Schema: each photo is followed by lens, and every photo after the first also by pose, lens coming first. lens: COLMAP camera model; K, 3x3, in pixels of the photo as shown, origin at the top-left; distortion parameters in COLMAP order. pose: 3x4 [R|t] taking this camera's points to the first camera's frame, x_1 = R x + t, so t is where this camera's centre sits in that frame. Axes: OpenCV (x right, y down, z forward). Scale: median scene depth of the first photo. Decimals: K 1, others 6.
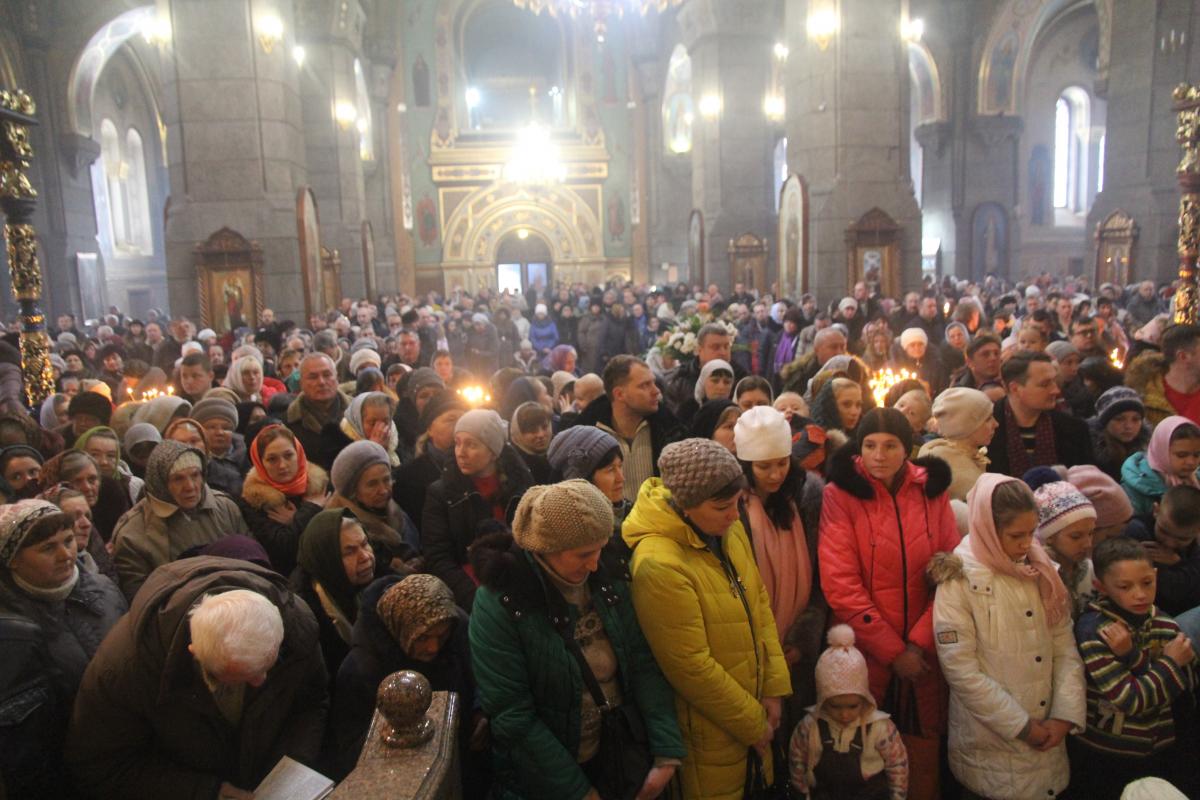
lens RADIAL K [[821.4, 0, 606.4], [0, 821.4, 399.6], [0, 0, 1]] dist [-0.121187, 0.073984]
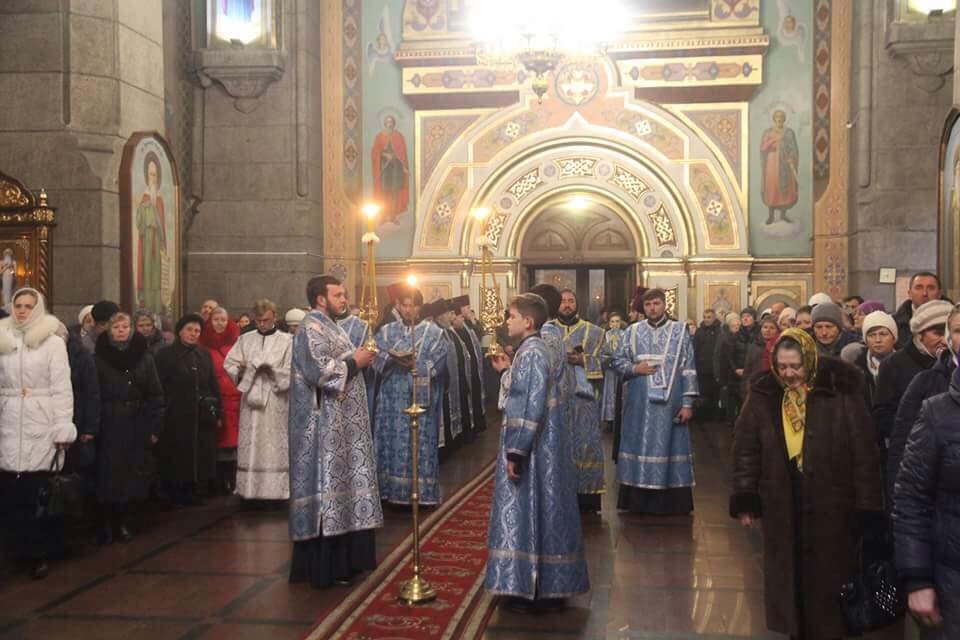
lens RADIAL K [[1104.8, 0, 480.0], [0, 1104.8, 320.0], [0, 0, 1]] dist [0.006472, 0.012822]
pose [[0.951396, 0.036543, -0.305793, 0.064918], [-0.081976, 0.987162, -0.137078, -0.056328], [0.296859, 0.155483, 0.942178, 0.529465]]
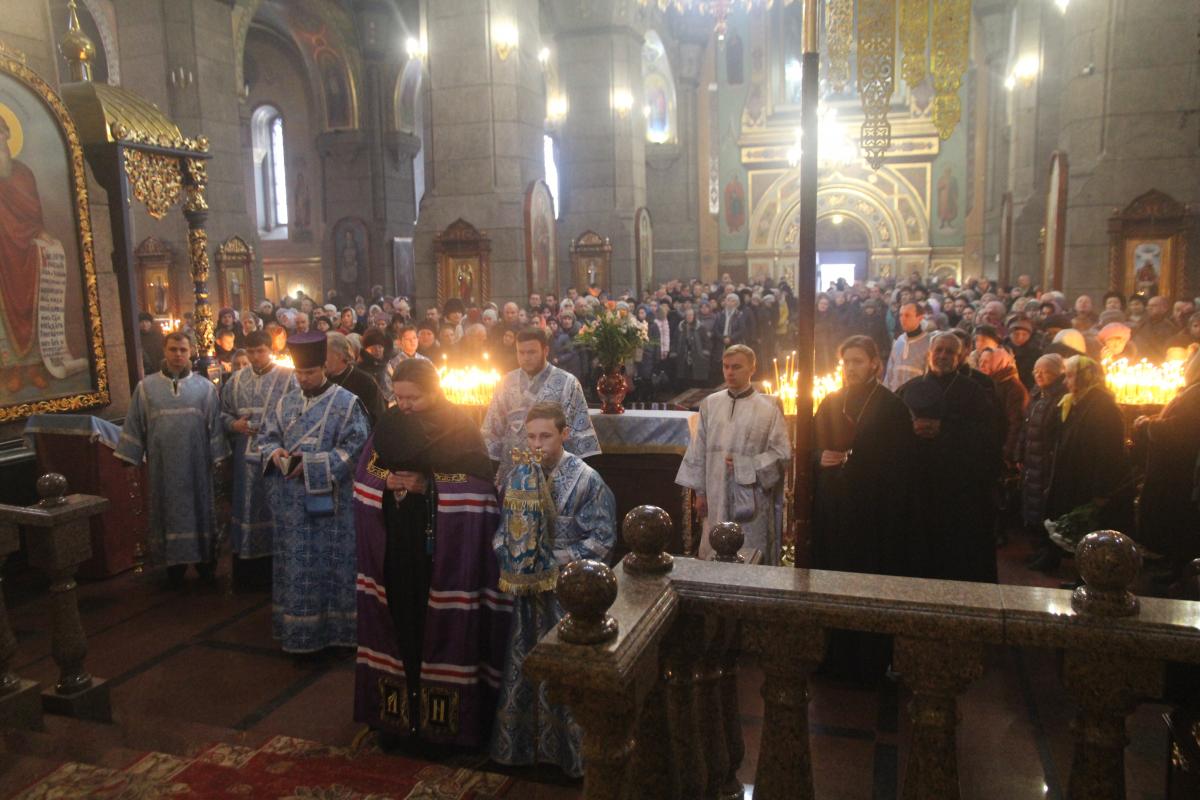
lens RADIAL K [[936.0, 0, 603.8], [0, 936.0, 393.0], [0, 0, 1]] dist [-0.080311, 0.114494]
pose [[0.892289, 0.074905, -0.445207, 0.199323], [-0.078918, 0.996835, 0.009547, -0.000341], [0.444513, 0.026616, 0.895377, -0.049201]]
